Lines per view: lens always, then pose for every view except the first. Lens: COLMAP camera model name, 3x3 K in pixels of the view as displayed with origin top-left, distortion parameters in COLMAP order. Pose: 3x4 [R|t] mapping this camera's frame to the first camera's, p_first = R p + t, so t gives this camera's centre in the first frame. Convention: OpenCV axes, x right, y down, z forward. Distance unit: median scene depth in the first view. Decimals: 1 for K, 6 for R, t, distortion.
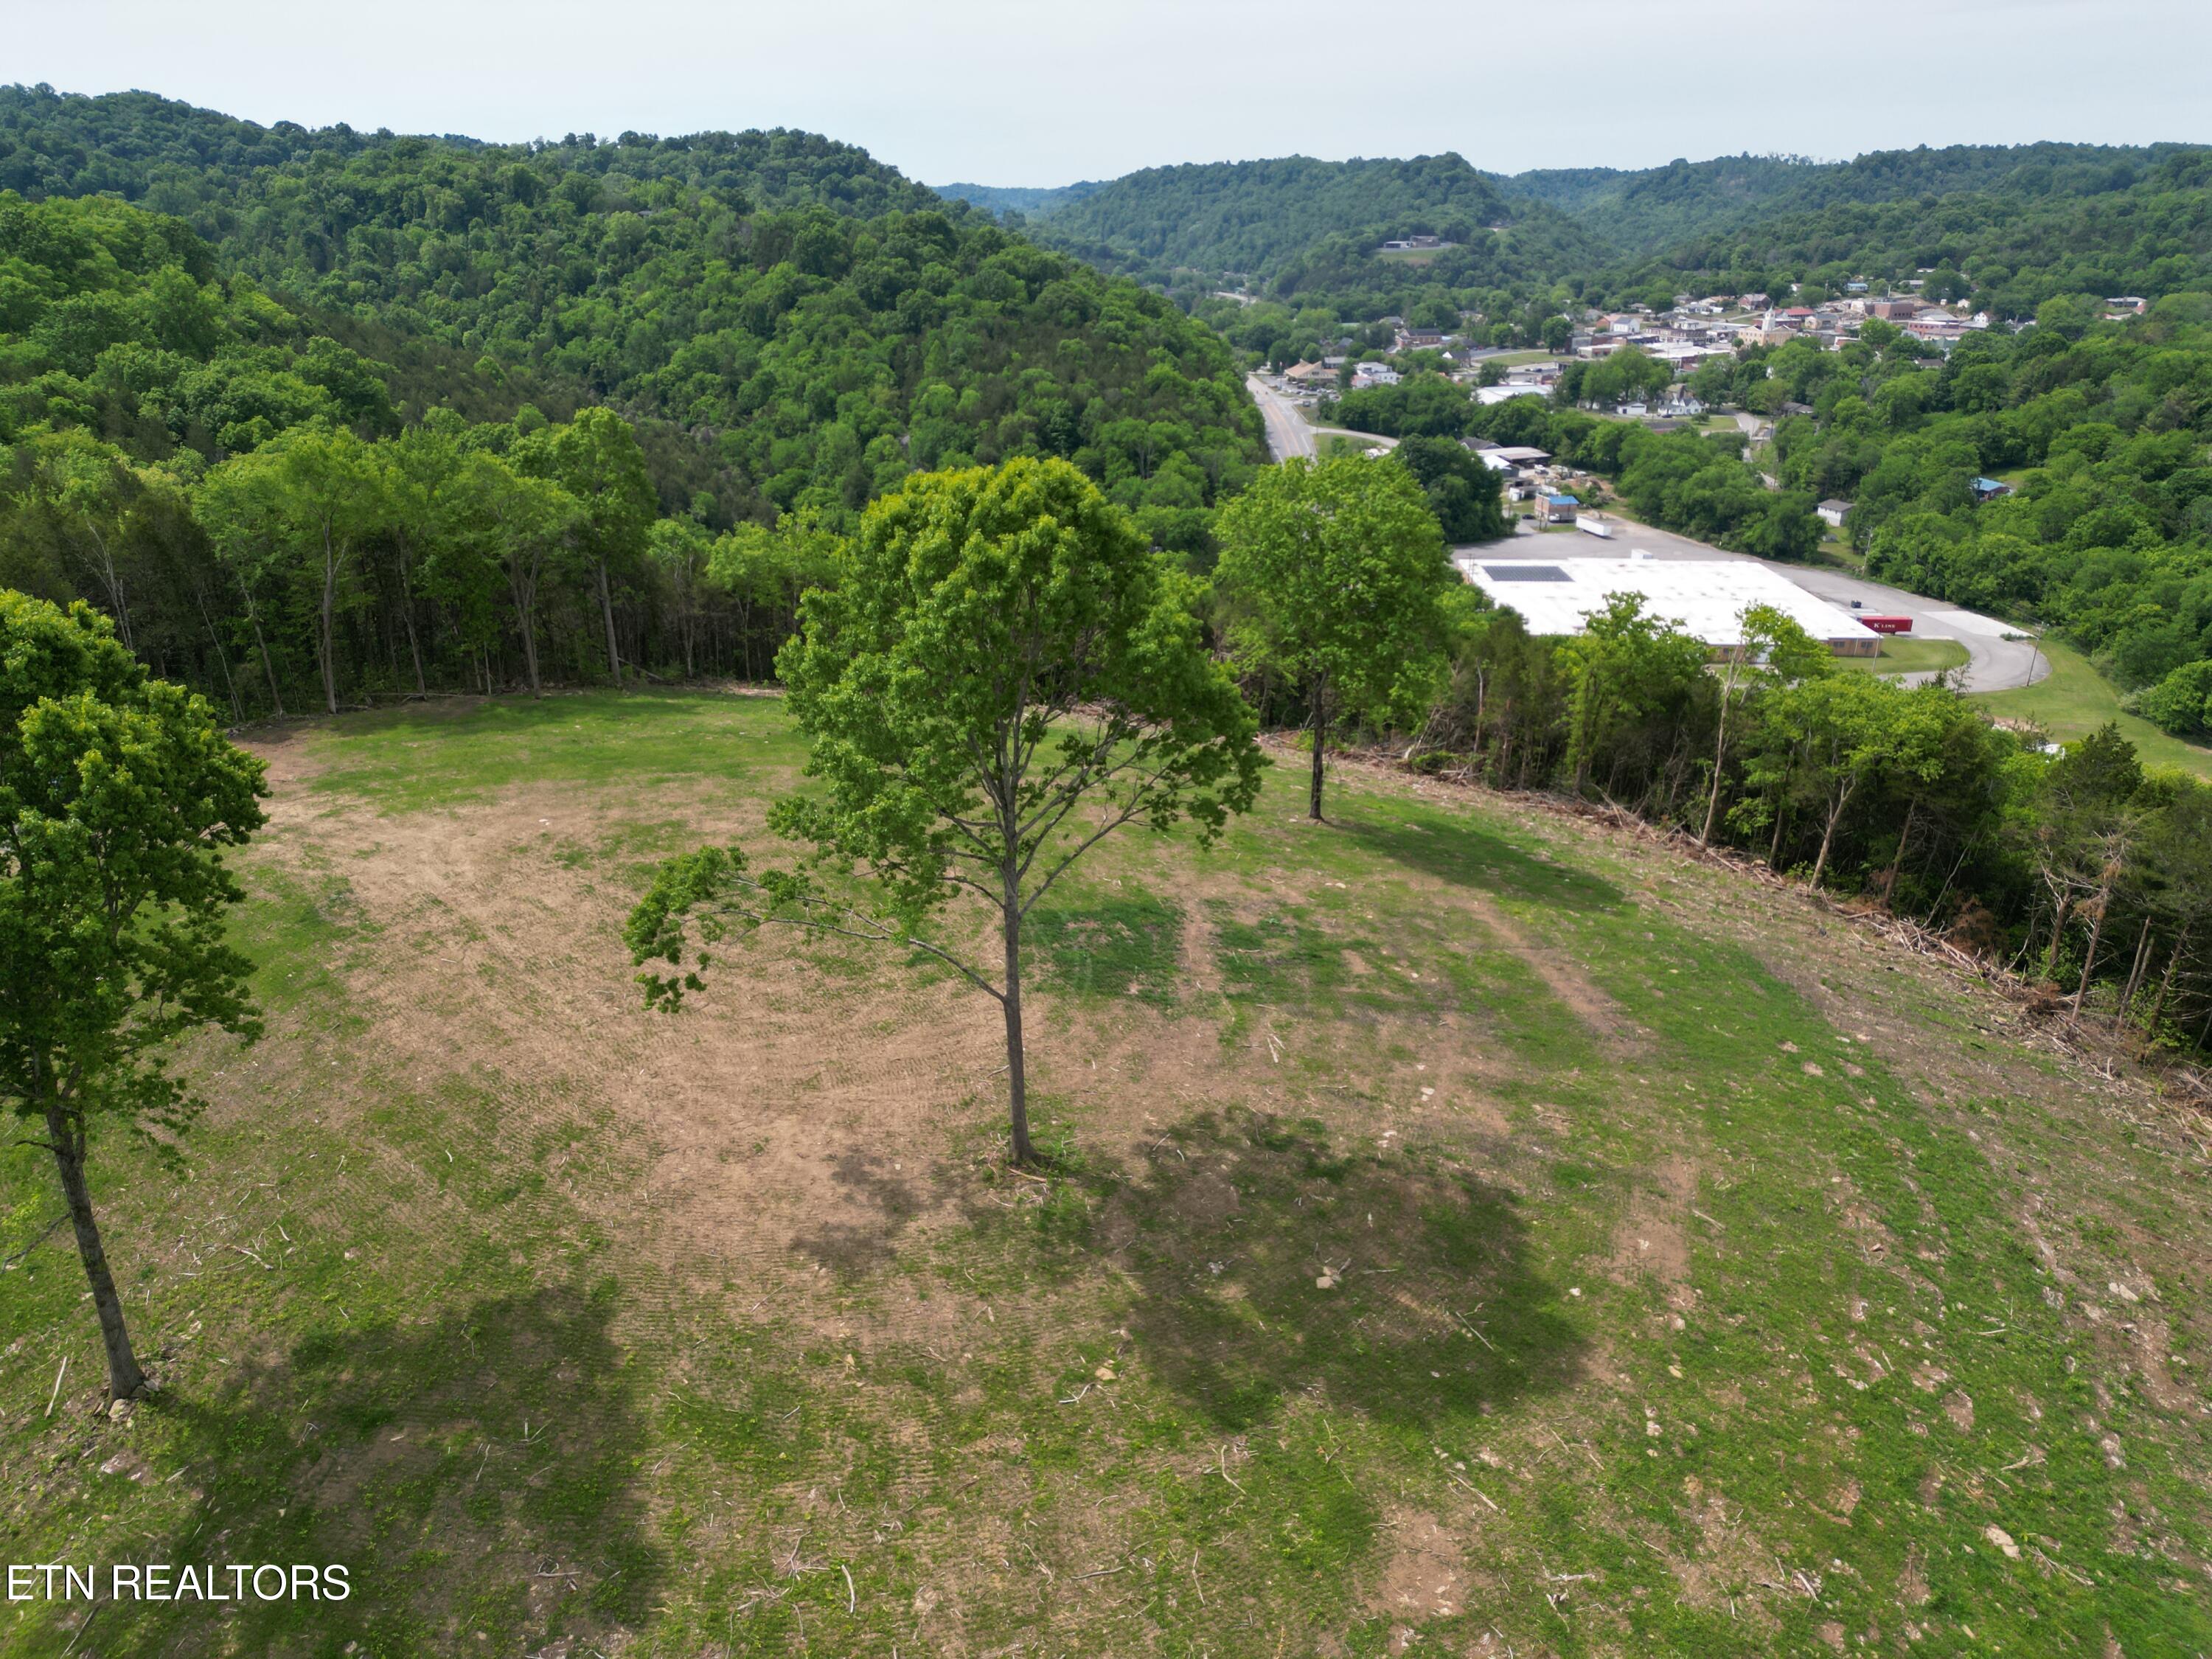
lens RADIAL K [[1529.0, 0, 1093.9], [0, 1529.0, 824.6], [0, 0, 1]] dist [0.078843, -0.071670]
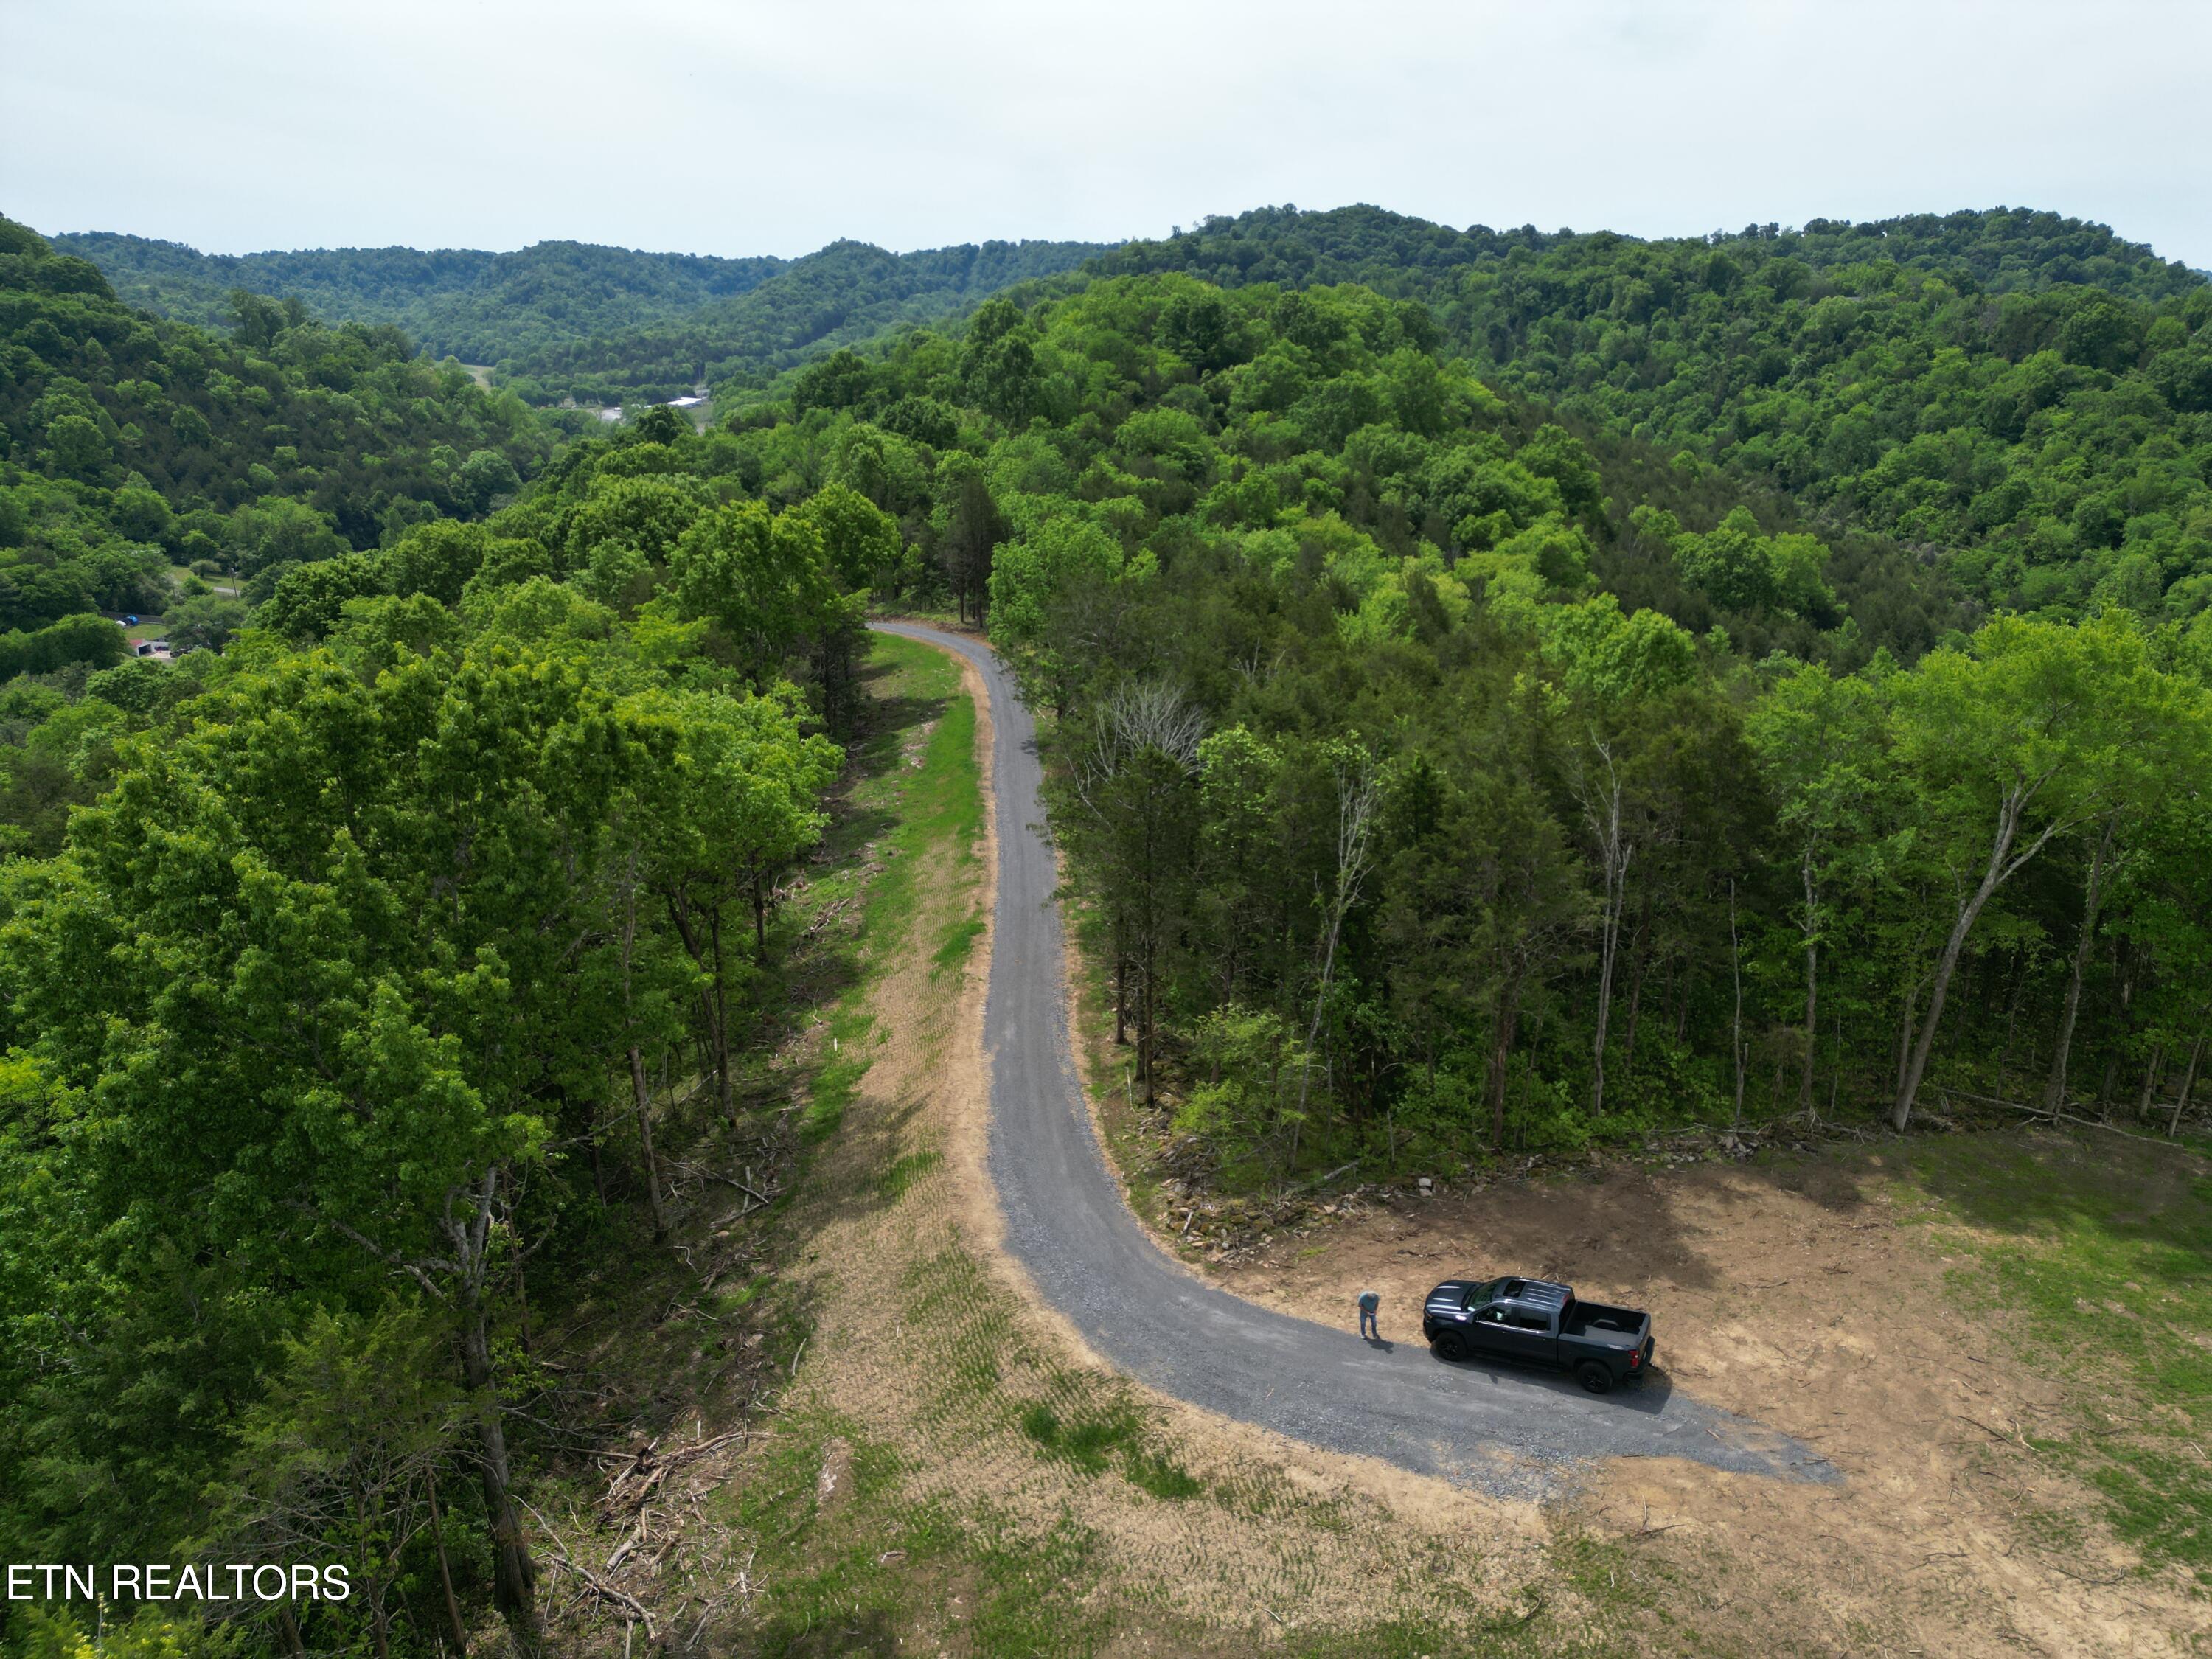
lens RADIAL K [[1529.0, 0, 1093.9], [0, 1529.0, 824.6], [0, 0, 1]] dist [0.078843, -0.071670]
pose [[0.794504, 0.190314, -0.576666, -0.075602], [-0.222574, 0.974800, 0.015056, -0.021025], [0.564999, 0.116389, 0.816841, 0.073997]]
